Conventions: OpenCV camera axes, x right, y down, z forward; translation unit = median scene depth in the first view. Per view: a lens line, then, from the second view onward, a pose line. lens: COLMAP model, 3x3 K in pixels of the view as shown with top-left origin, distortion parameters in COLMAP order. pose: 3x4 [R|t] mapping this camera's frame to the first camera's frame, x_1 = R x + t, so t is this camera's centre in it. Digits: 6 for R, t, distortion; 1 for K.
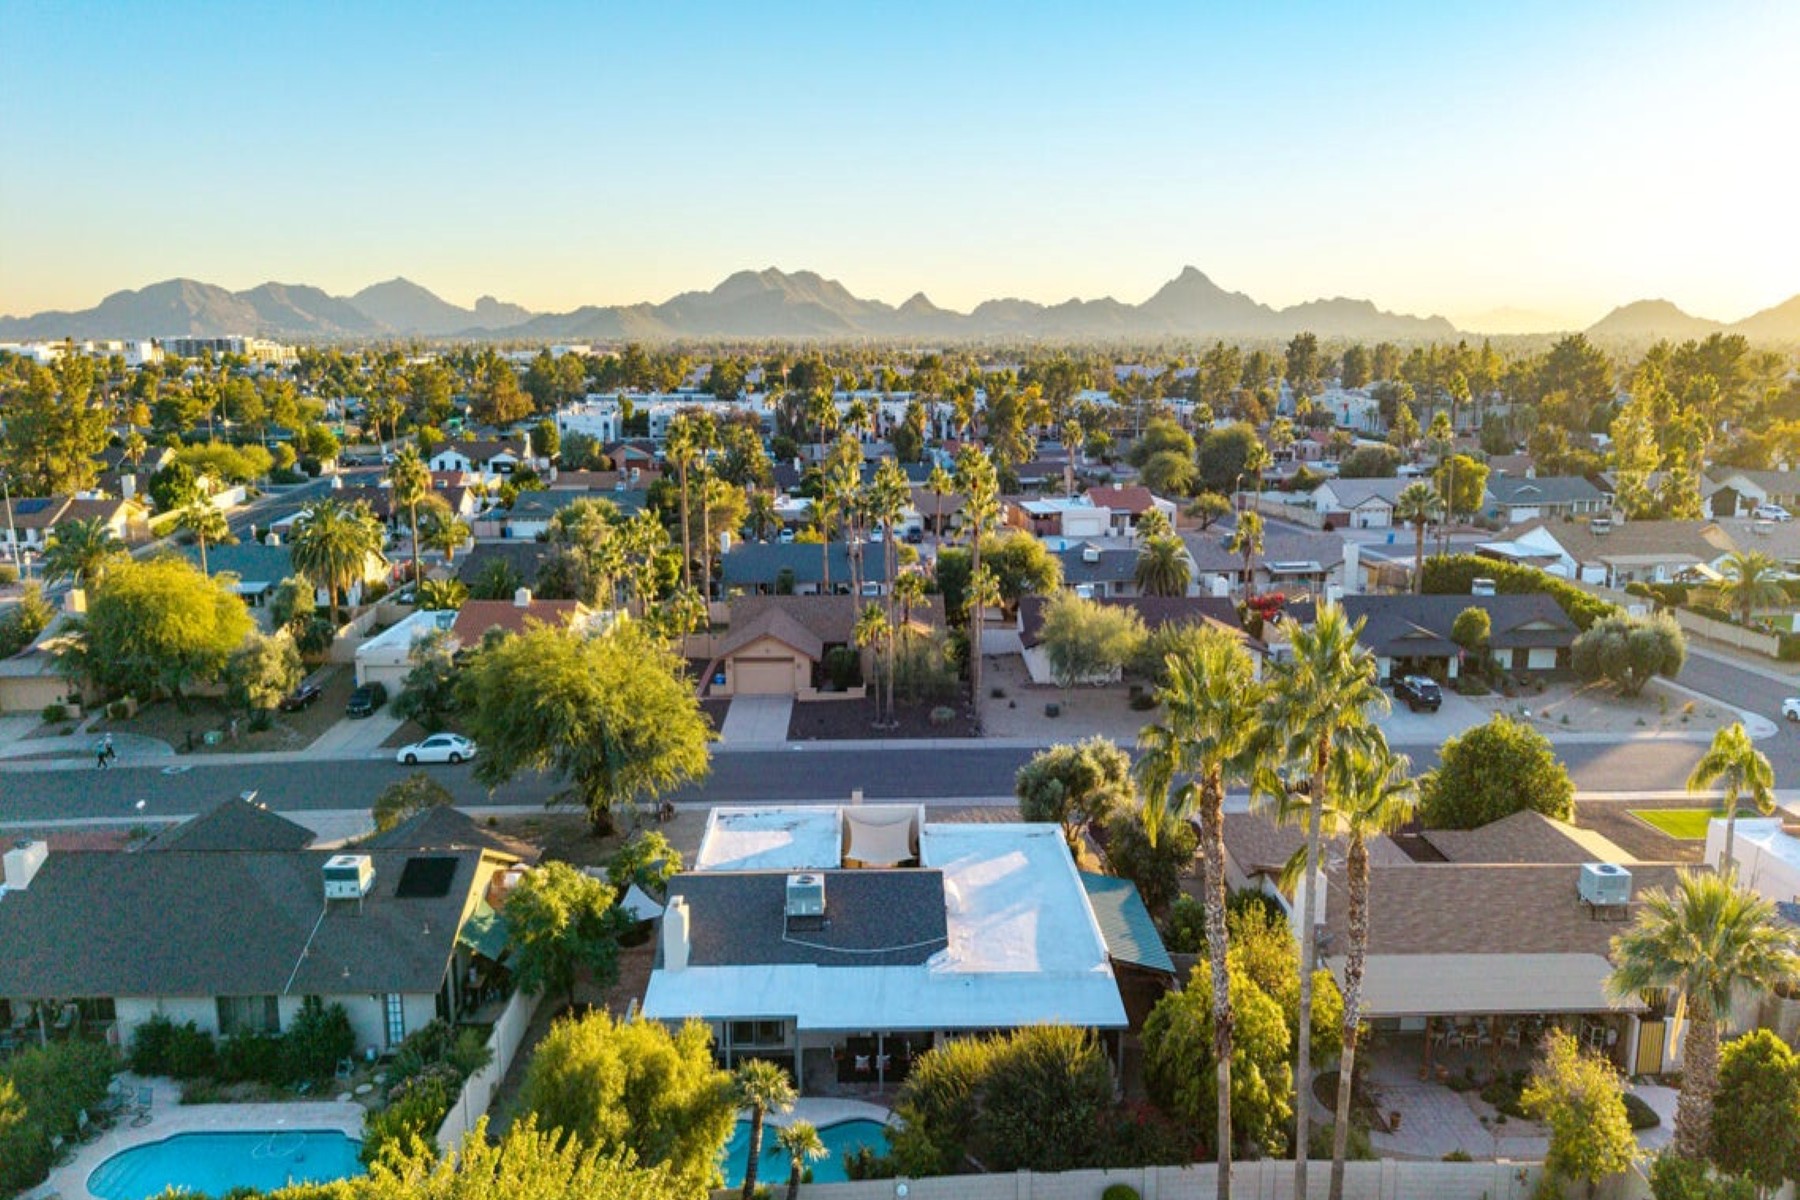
lens RADIAL K [[1186.1, 0, 906.9], [0, 1186.1, 601.3], [0, 0, 1]] dist [0.032606, -0.042480]
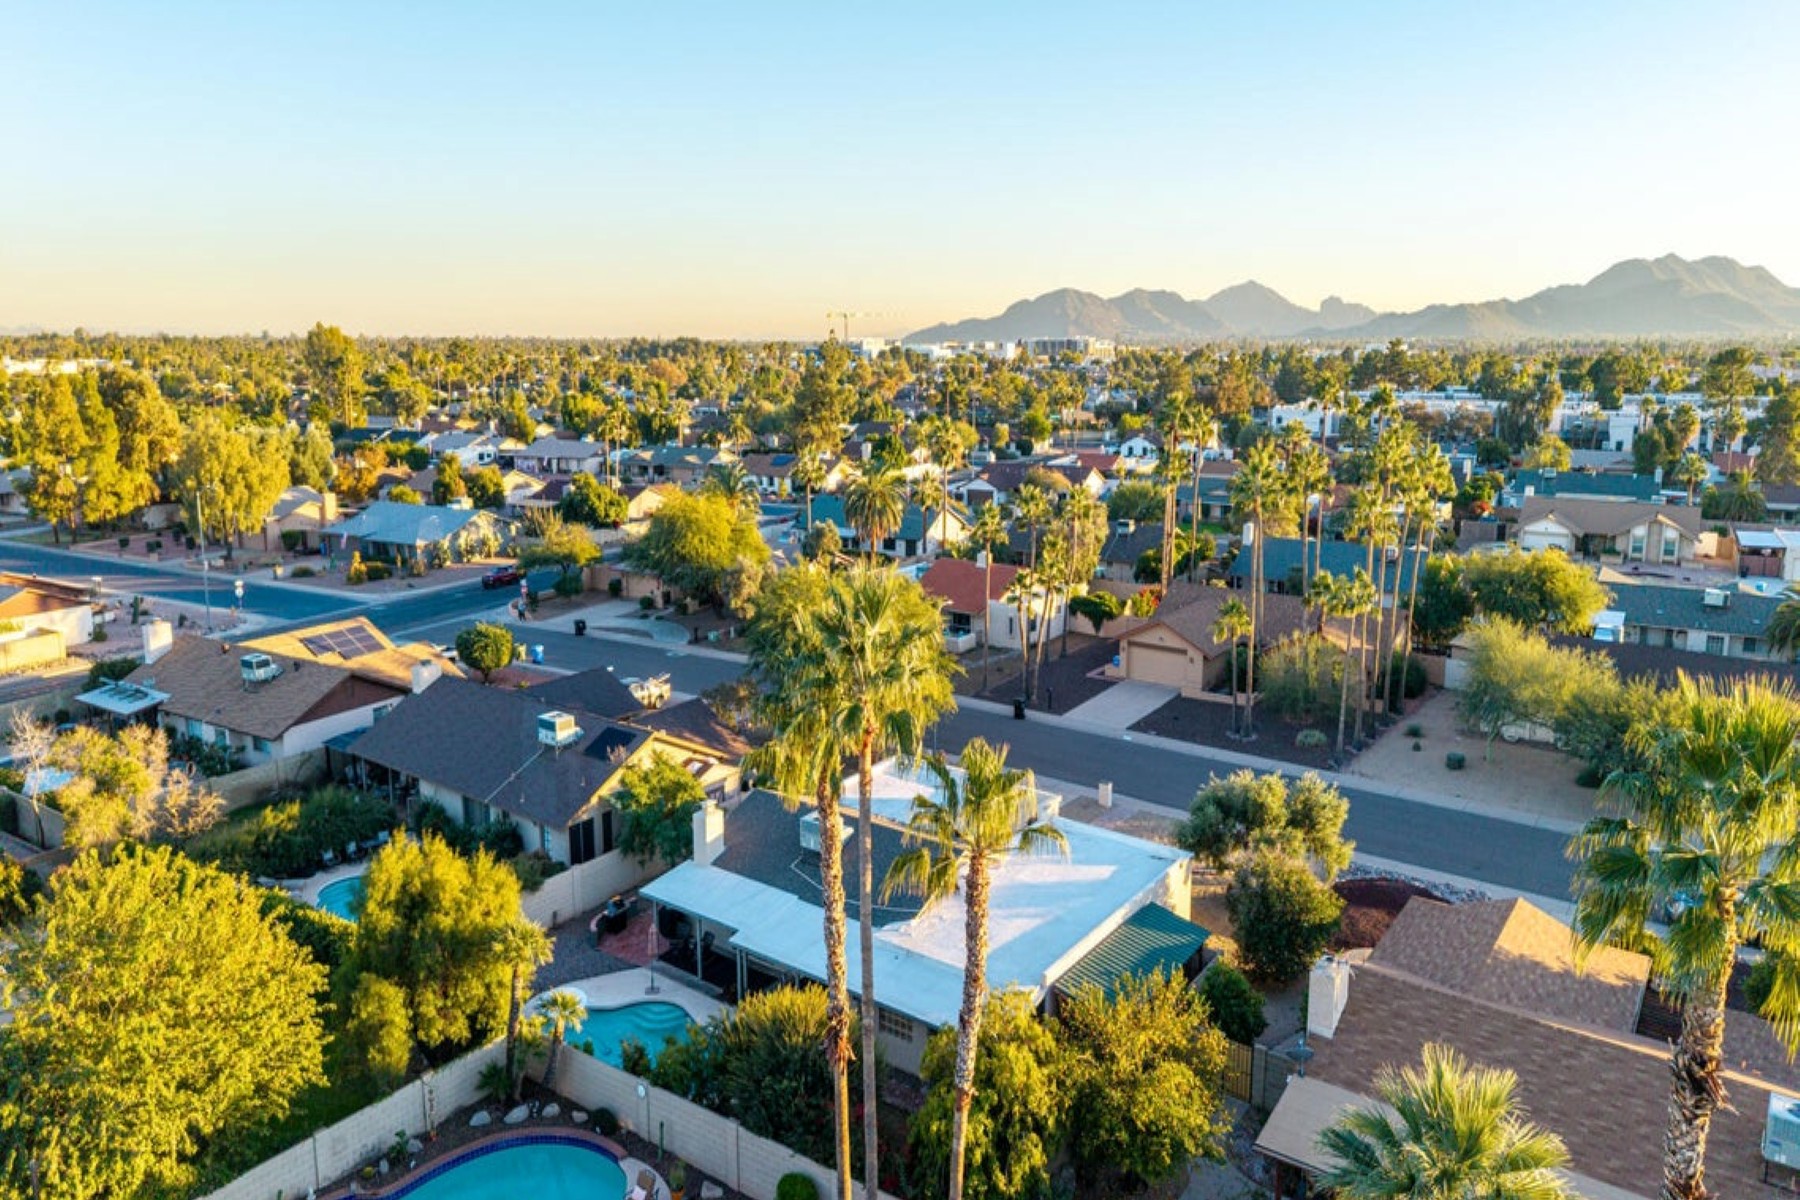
lens RADIAL K [[1186.1, 0, 906.9], [0, 1186.1, 601.3], [0, 0, 1]] dist [0.032606, -0.042480]
pose [[0.786919, 0.130559, -0.603086, 0.298430], [-0.130868, 0.990438, 0.043657, -0.003271], [0.603019, 0.044570, 0.796481, 0.113762]]
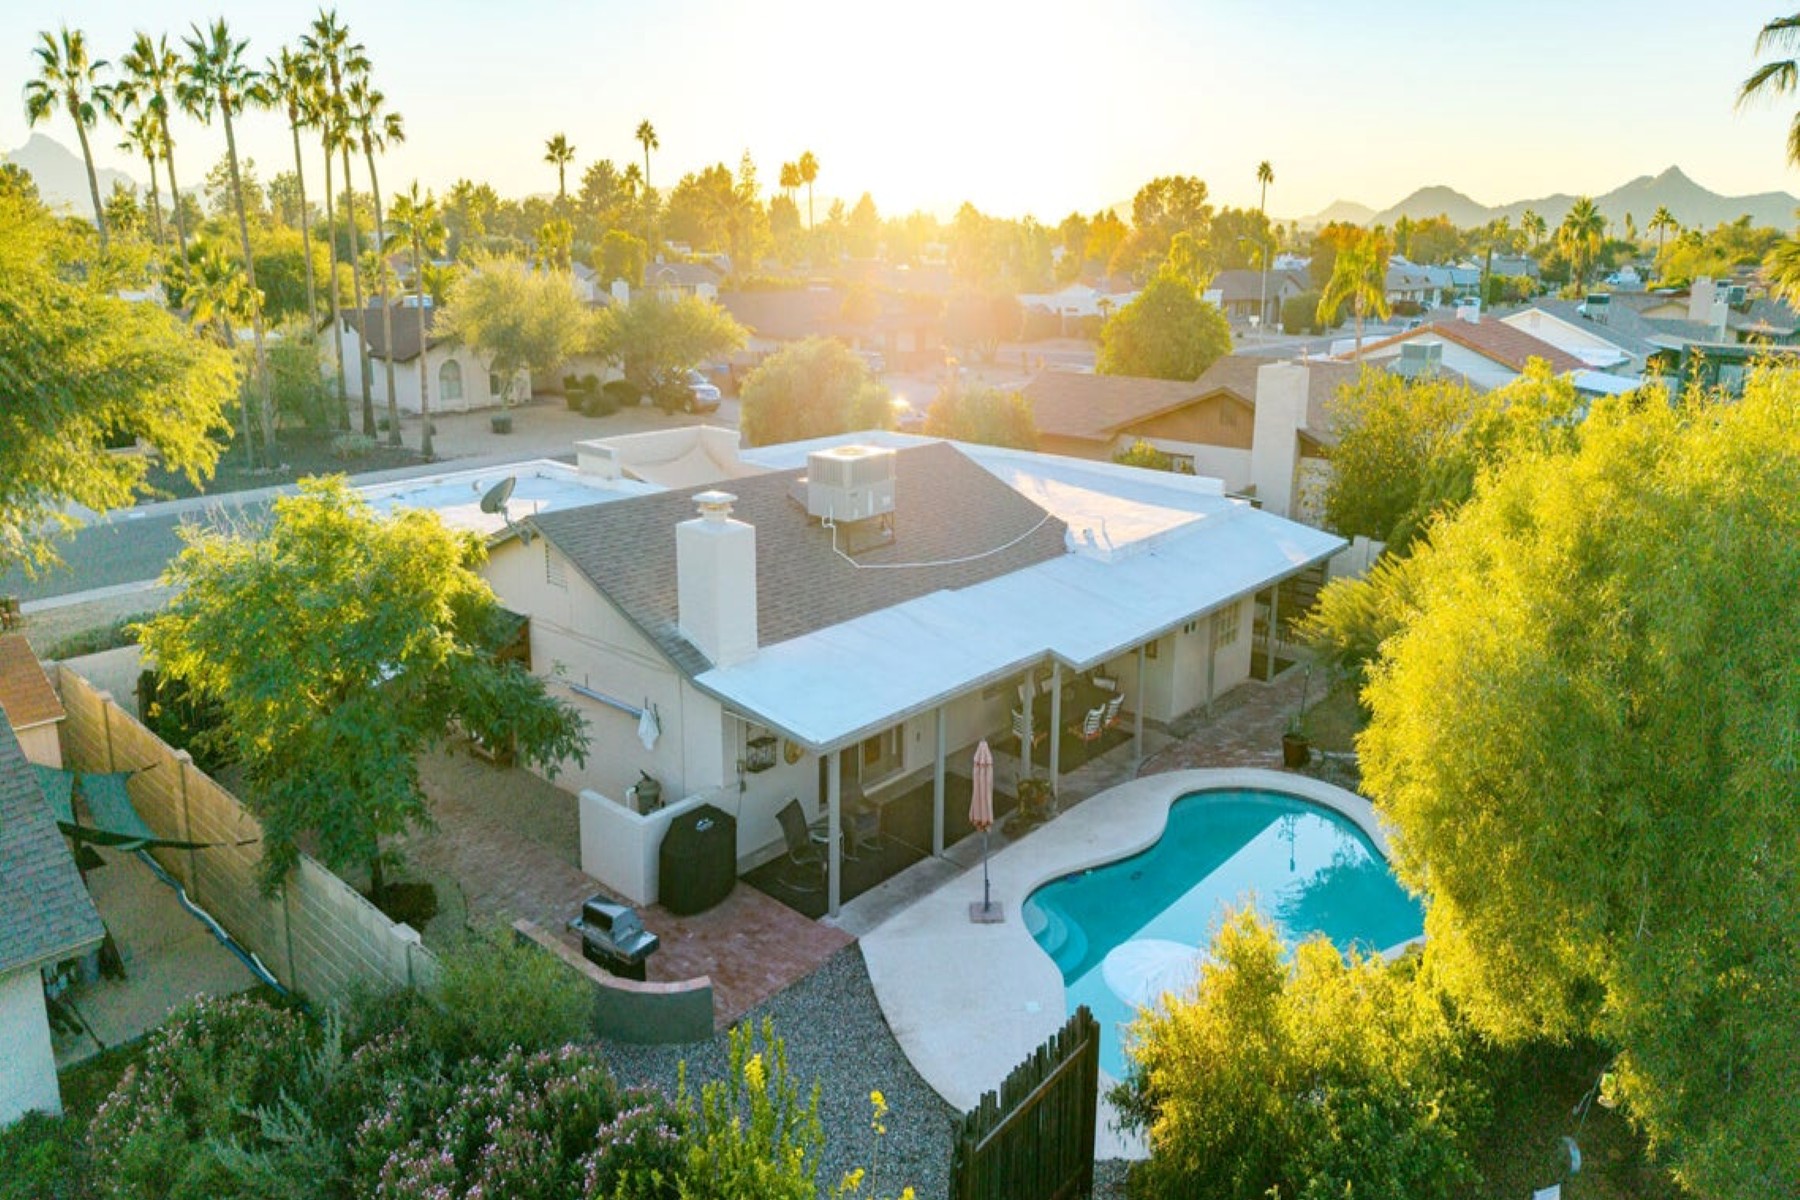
lens RADIAL K [[1190.1, 0, 942.8], [0, 1190.1, 541.4], [0, 0, 1]] dist [-0.003540, -0.001248]
pose [[0.652918, -0.165864, 0.739045, -0.226122], [0.131451, 0.985736, 0.105097, 0.118716], [-0.745935, 0.028529, 0.665408, 0.339546]]
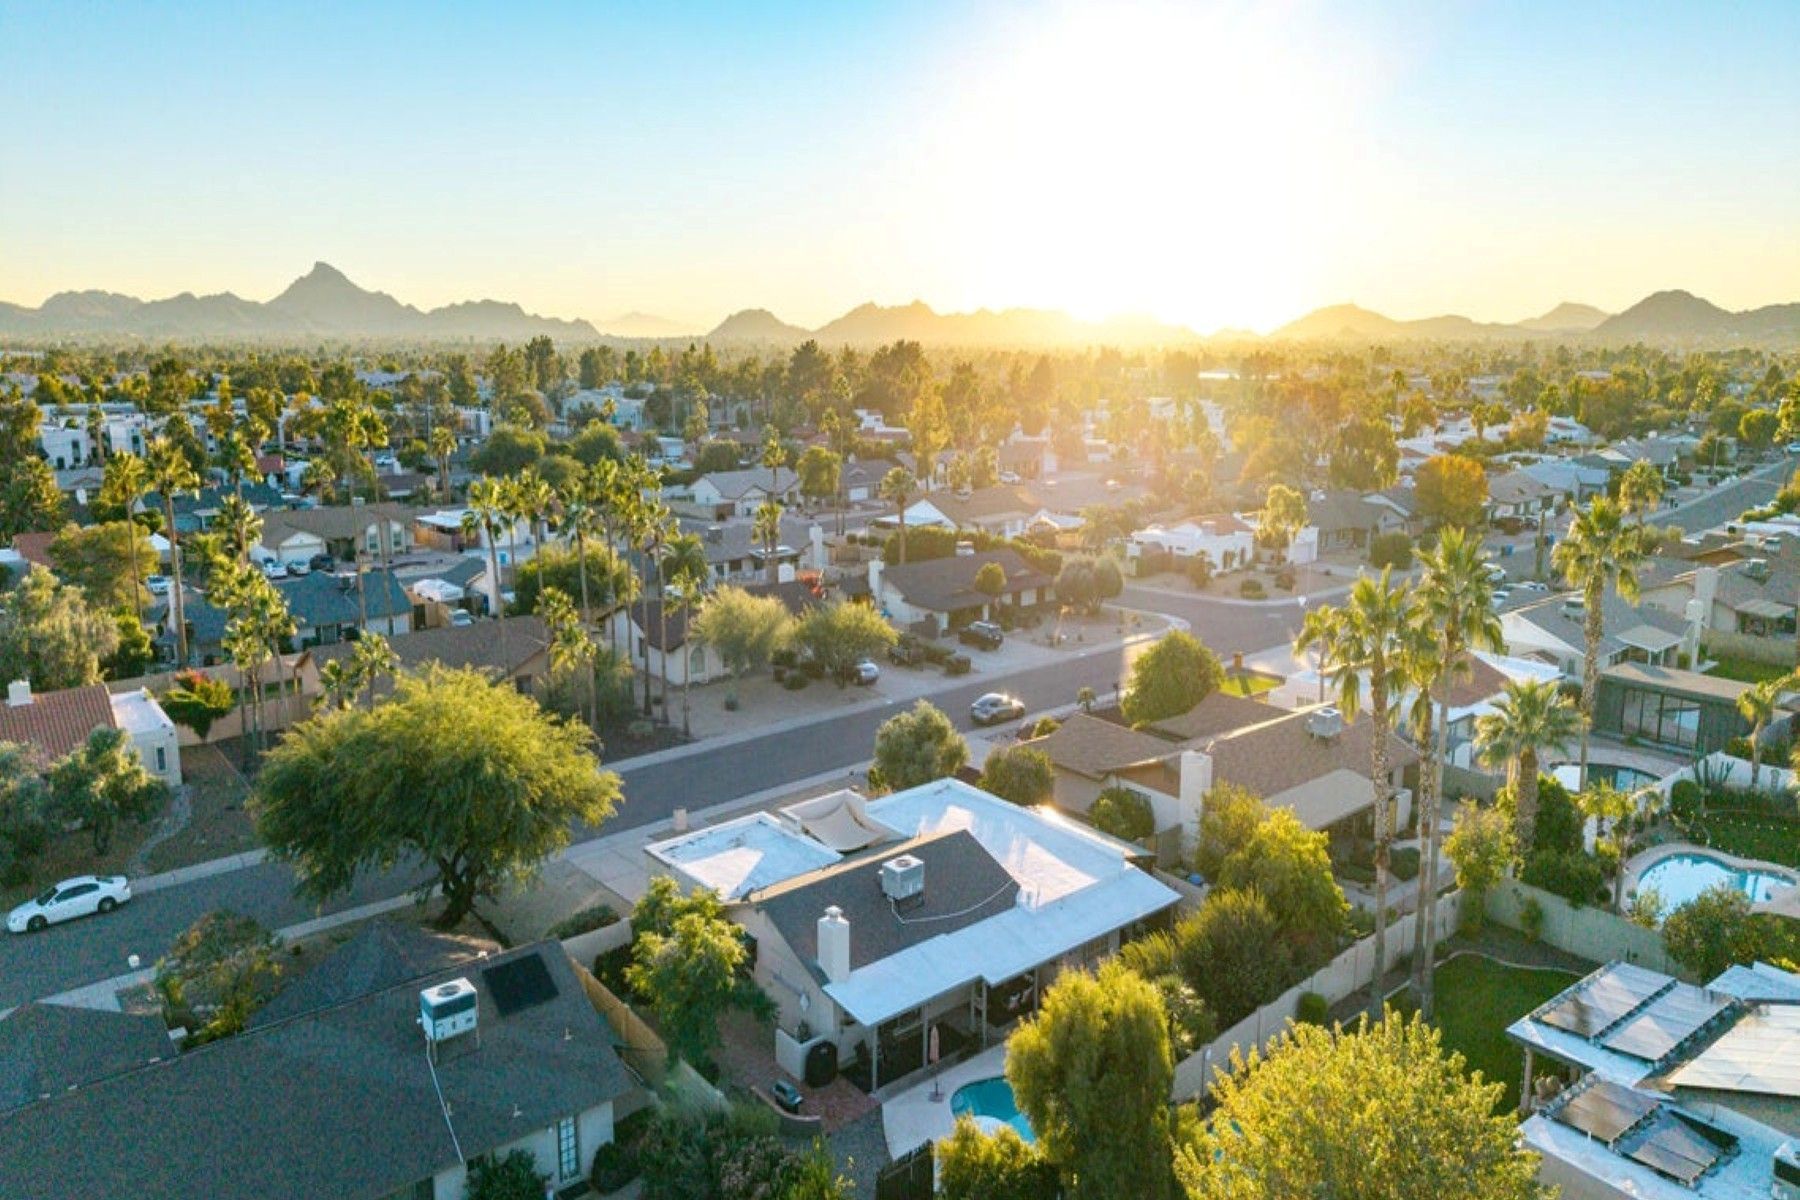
lens RADIAL K [[1186.1, 0, 906.9], [0, 1186.1, 601.3], [0, 0, 1]] dist [0.032606, -0.042480]
pose [[0.784289, -0.129117, 0.606811, -0.362257], [0.130201, 0.990577, 0.042492, -0.020714], [-0.606579, 0.045682, 0.793710, 0.080568]]
